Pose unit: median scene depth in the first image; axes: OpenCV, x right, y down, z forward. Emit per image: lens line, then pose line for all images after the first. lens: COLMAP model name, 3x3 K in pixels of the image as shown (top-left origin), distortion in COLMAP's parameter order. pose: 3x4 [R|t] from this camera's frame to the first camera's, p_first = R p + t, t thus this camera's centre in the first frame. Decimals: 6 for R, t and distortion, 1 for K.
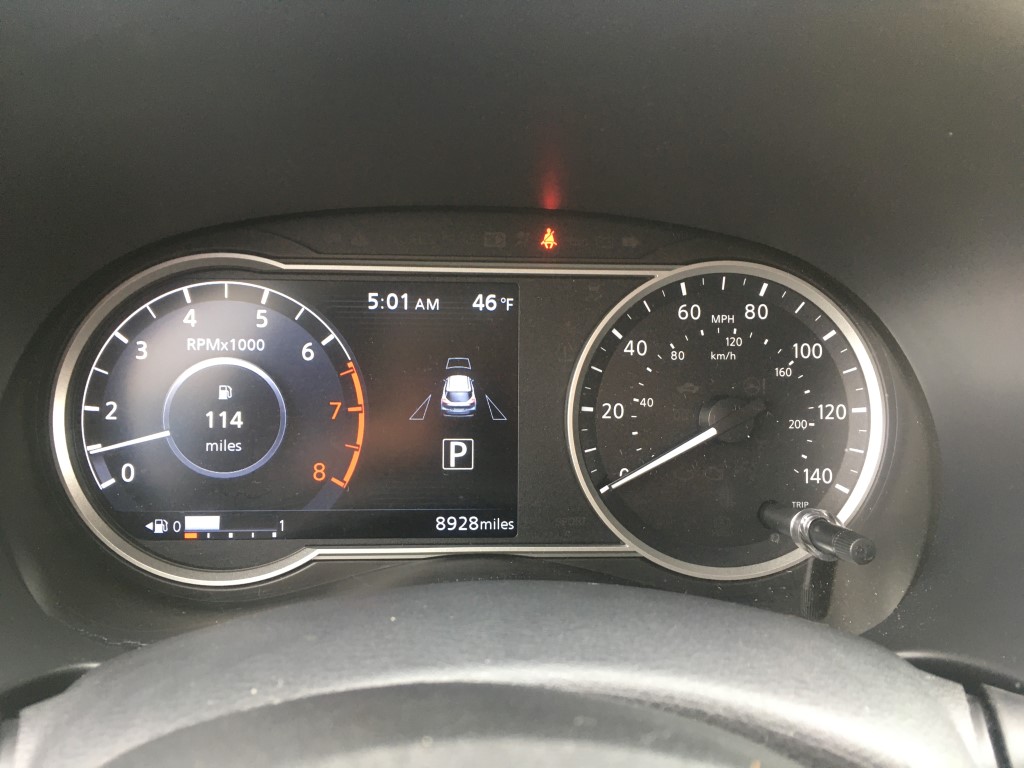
lens RADIAL K [[874.4, 0, 509.6], [0, 874.4, 380.6], [0, 0, 1]] dist [0.082792, -0.108704]
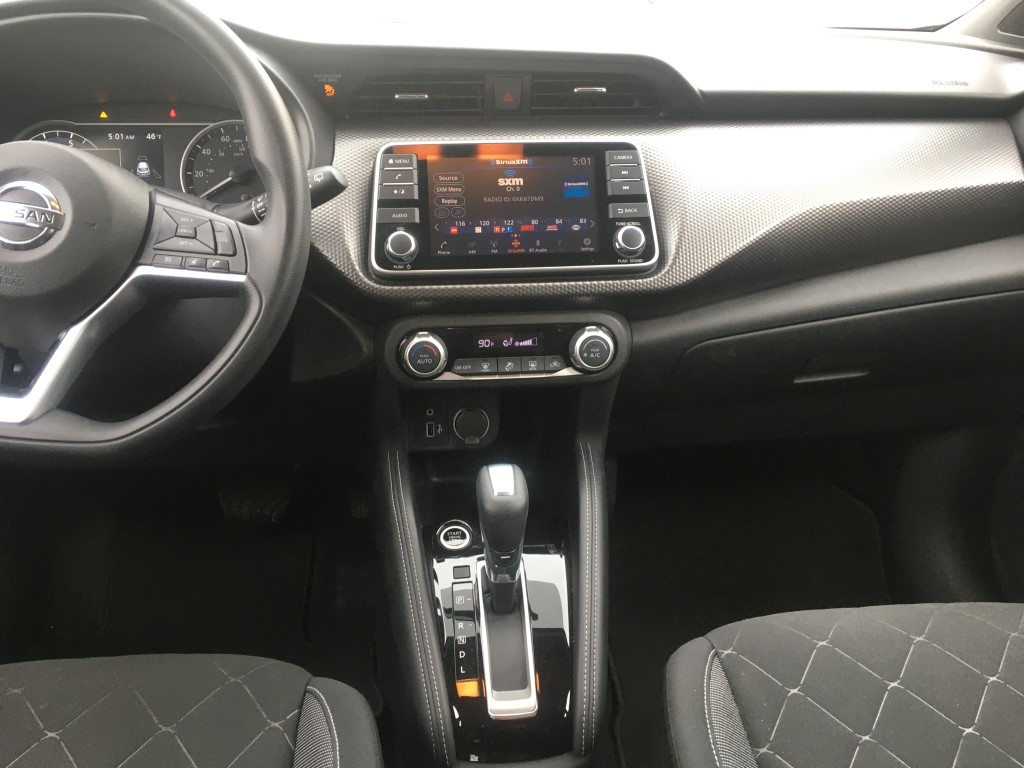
lens RADIAL K [[874.4, 0, 507.3], [0, 874.4, 380.1], [0, 0, 1]] dist [0.082792, -0.108704]
pose [[0.999241, -0.035503, 0.016032, 1.053079], [0.035076, 0.999042, 0.026166, 0.666029], [-0.016946, -0.025584, 0.999529, -1.911618]]
